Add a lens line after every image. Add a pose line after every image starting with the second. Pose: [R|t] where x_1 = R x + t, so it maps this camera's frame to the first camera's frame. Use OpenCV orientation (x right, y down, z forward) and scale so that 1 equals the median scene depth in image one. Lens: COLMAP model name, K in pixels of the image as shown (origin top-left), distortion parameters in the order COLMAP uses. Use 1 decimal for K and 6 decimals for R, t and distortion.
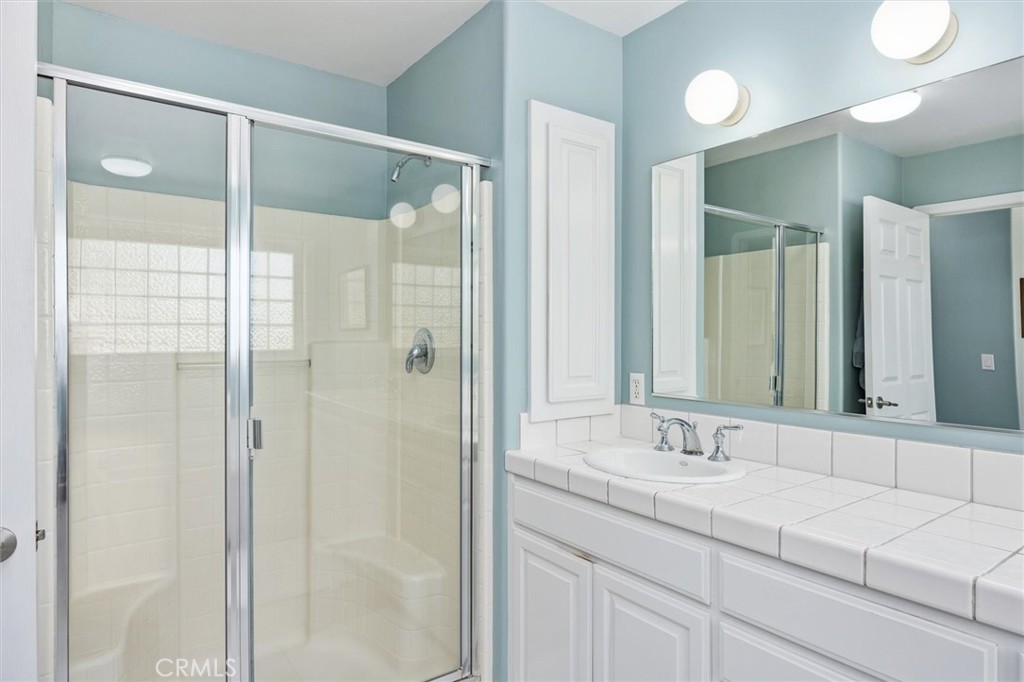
lens RADIAL K [[593.8, 0, 512.0], [0, 593.8, 341.0], [0, 0, 1]] dist [-0.021771, -0.000586]
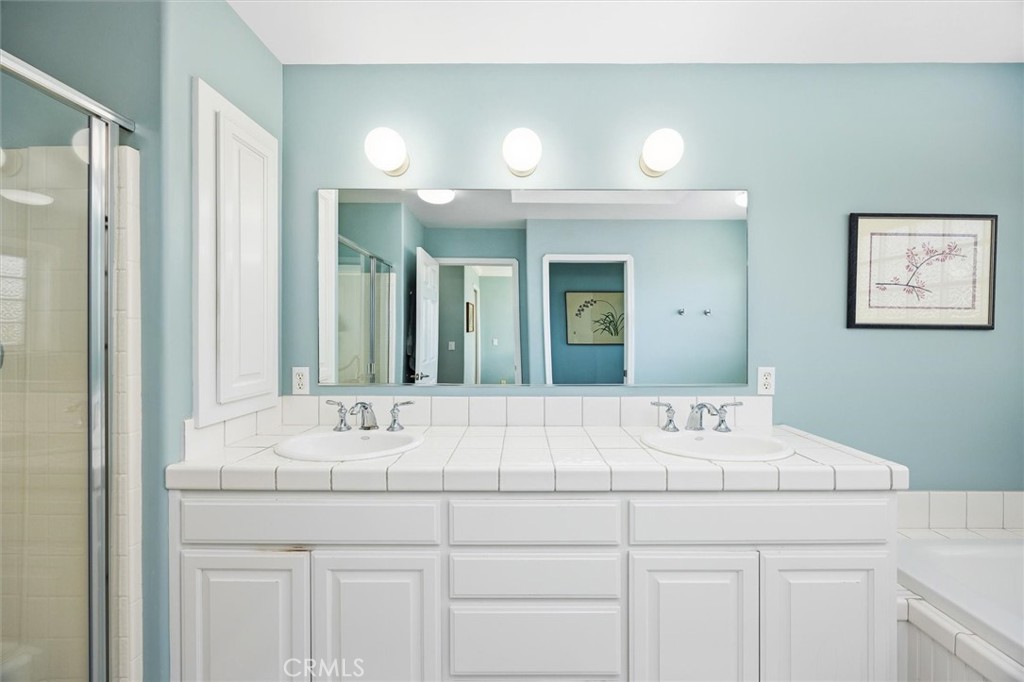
lens RADIAL K [[393.5, 0, 527.9], [0, 393.5, 336.8], [0, 0, 1]] dist [-0.019079, 0.002732]
pose [[0.574111, -0.003146, 0.818772, -0.167968], [0.005333, 0.999986, 0.000104, -0.001678], [-0.818760, 0.004307, 0.574119, 0.236794]]
